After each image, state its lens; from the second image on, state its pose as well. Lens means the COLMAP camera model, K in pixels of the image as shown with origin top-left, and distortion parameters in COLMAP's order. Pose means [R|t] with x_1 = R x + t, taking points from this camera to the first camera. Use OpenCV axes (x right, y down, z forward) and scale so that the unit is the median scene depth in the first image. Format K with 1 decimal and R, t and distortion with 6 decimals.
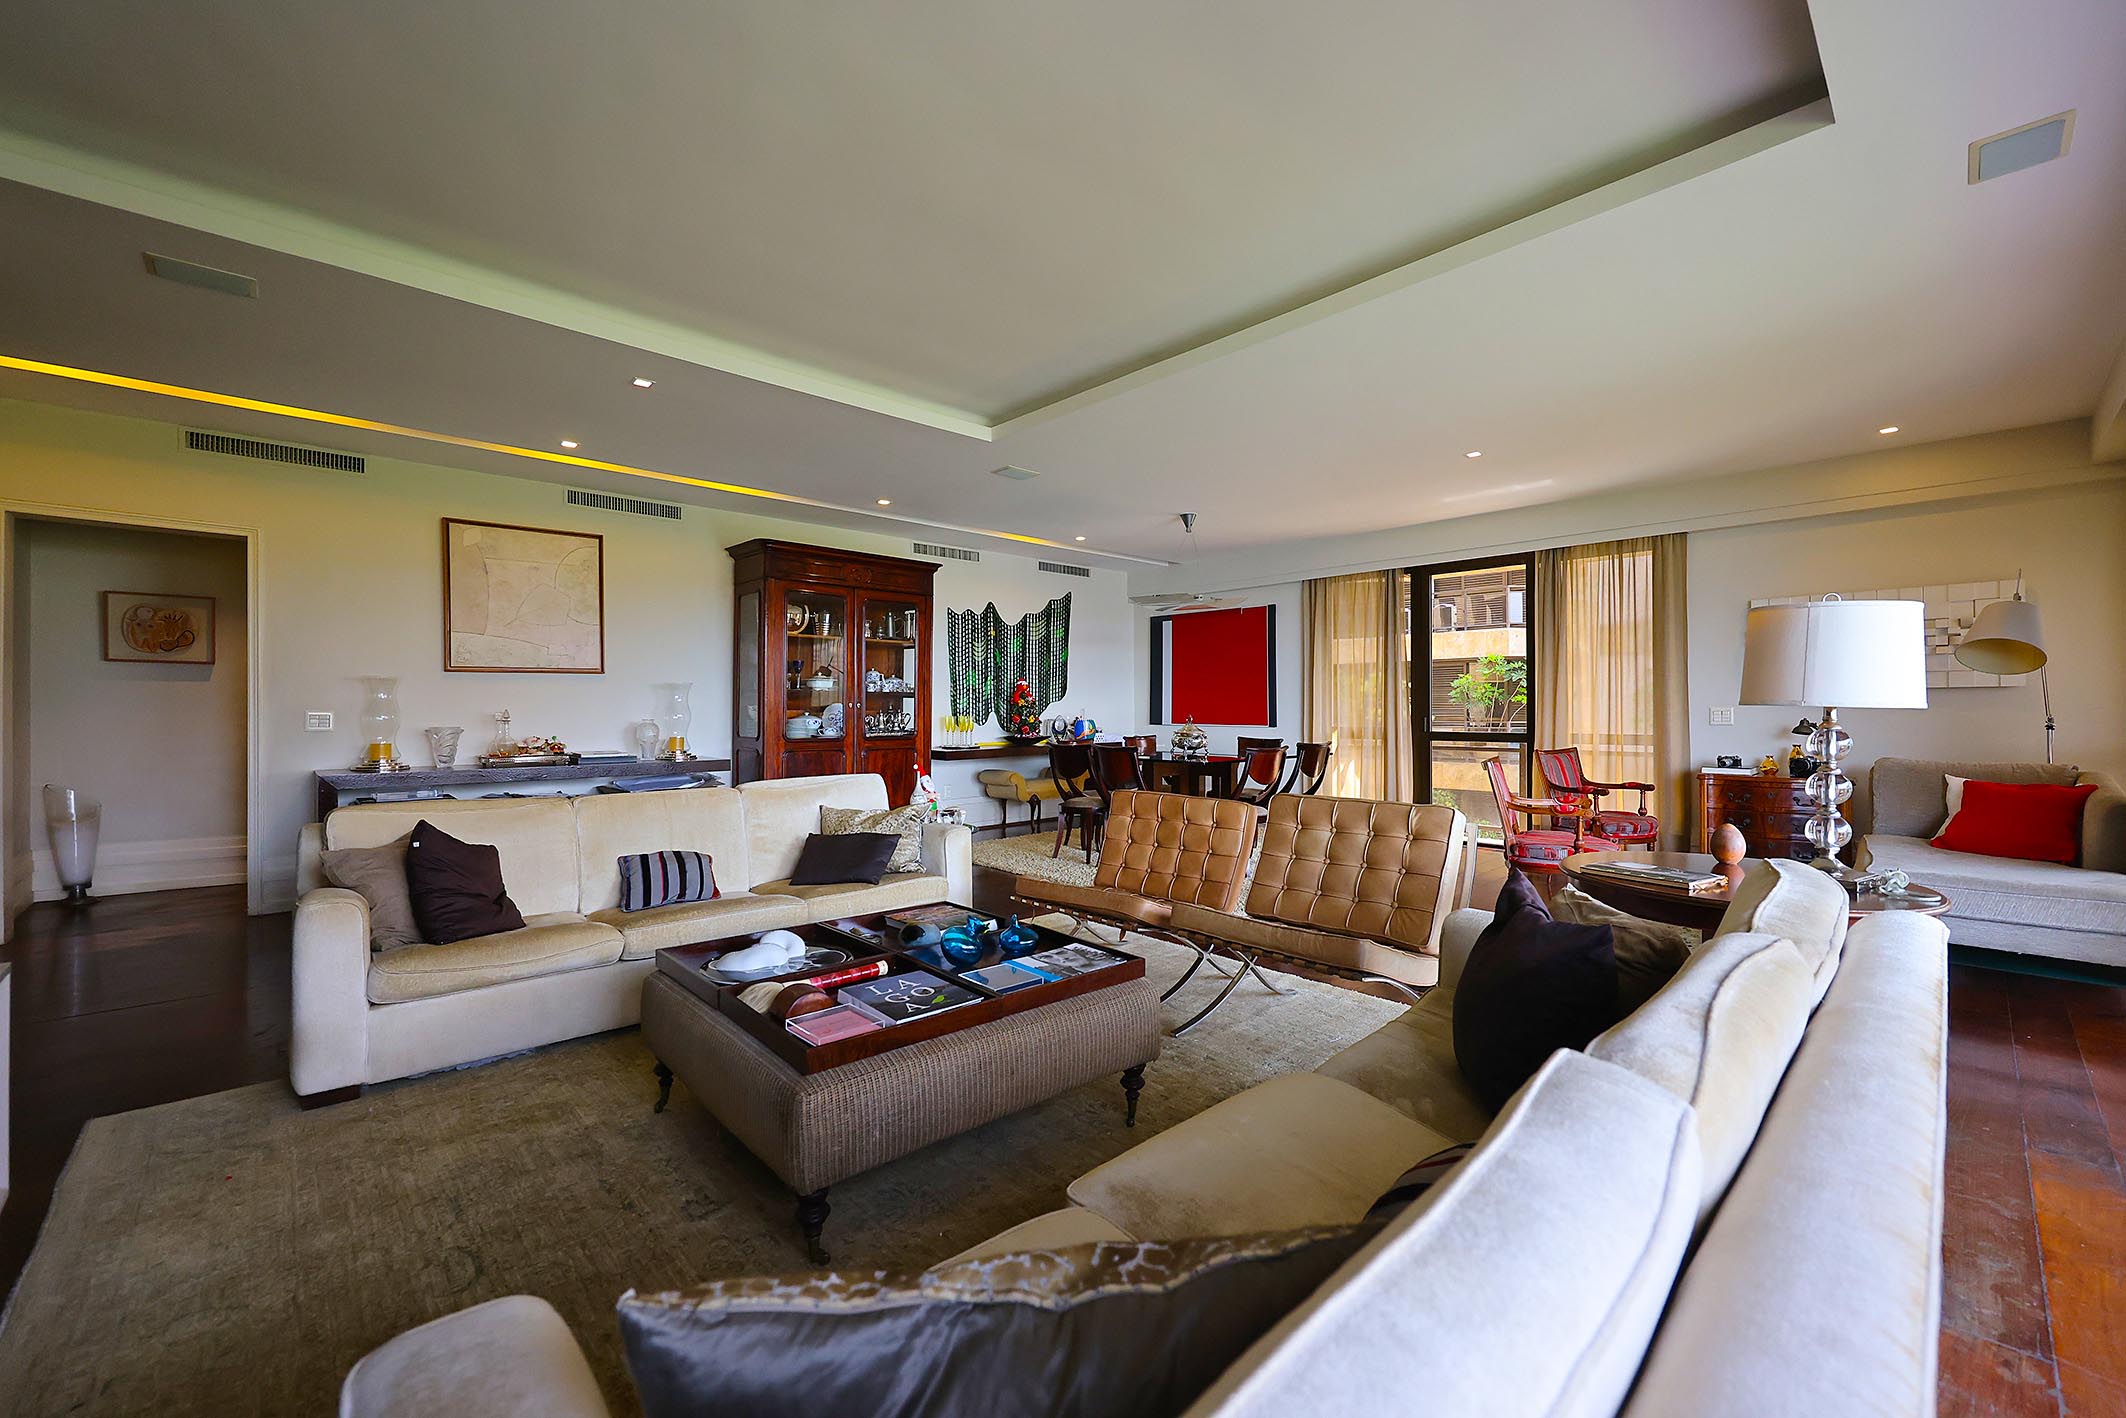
lens RADIAL K [[846.6, 0, 1054.7], [0, 846.6, 705.2], [0, 0, 1]] dist [-0.001293, -0.000256]
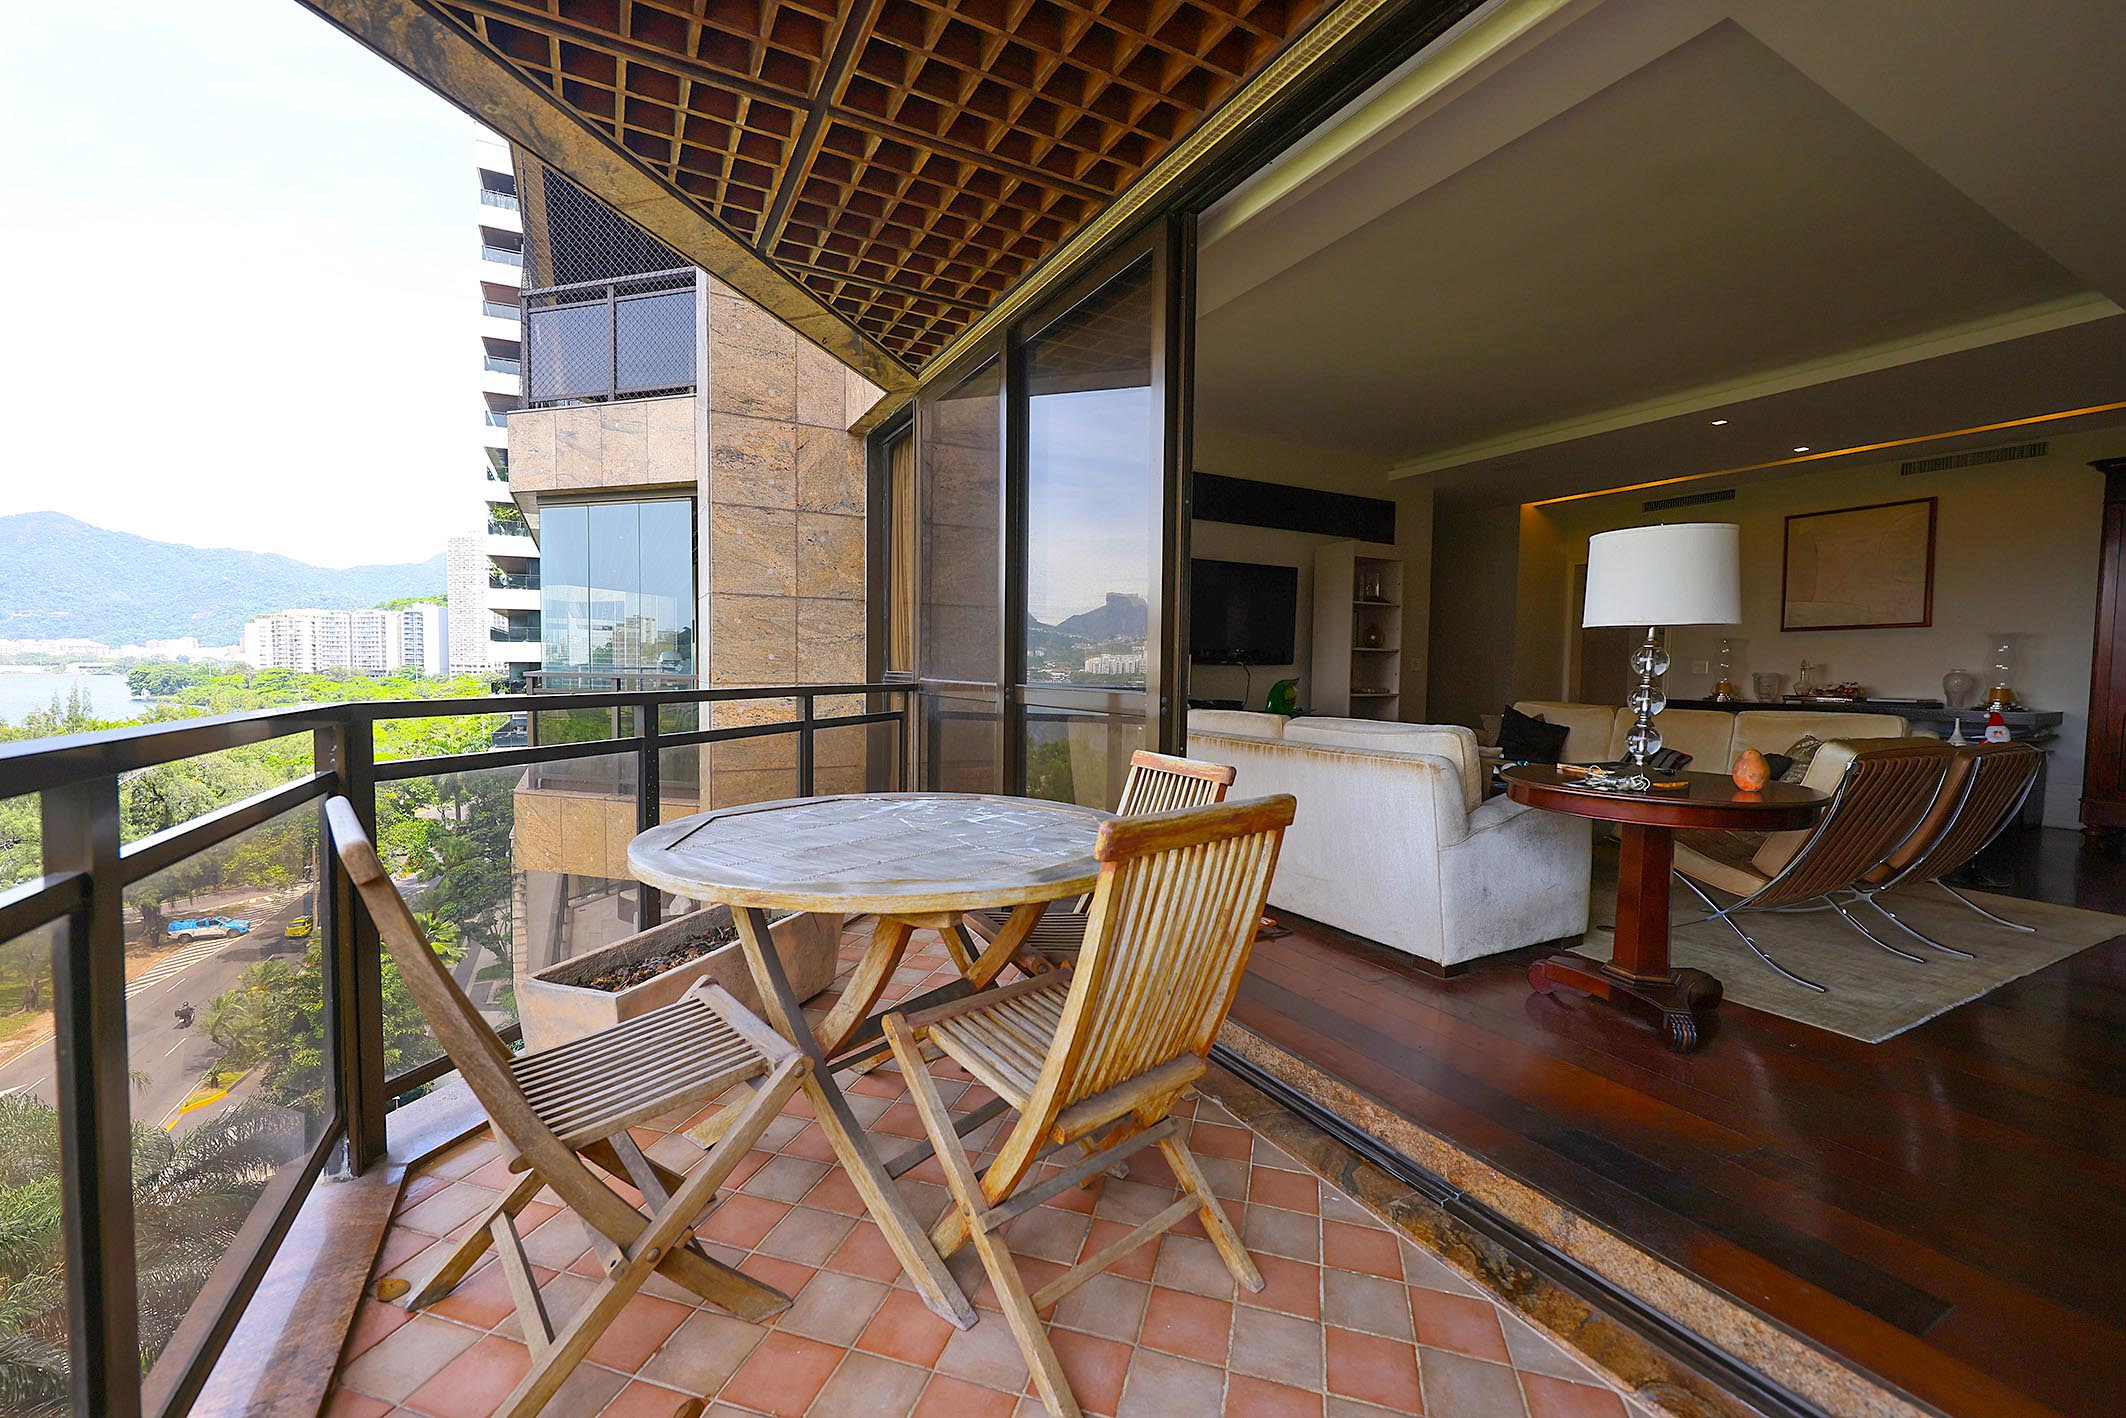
lens RADIAL K [[846.6, 0, 1052.2], [0, 846.6, 711.4], [0, 0, 1]] dist [-0.001293, -0.000256]
pose [[-0.250789, 0.050143, -0.966742, 0.841976], [-0.007052, 0.998536, 0.053622, 0.021977], [0.968016, 0.020265, -0.250069, 0.205147]]
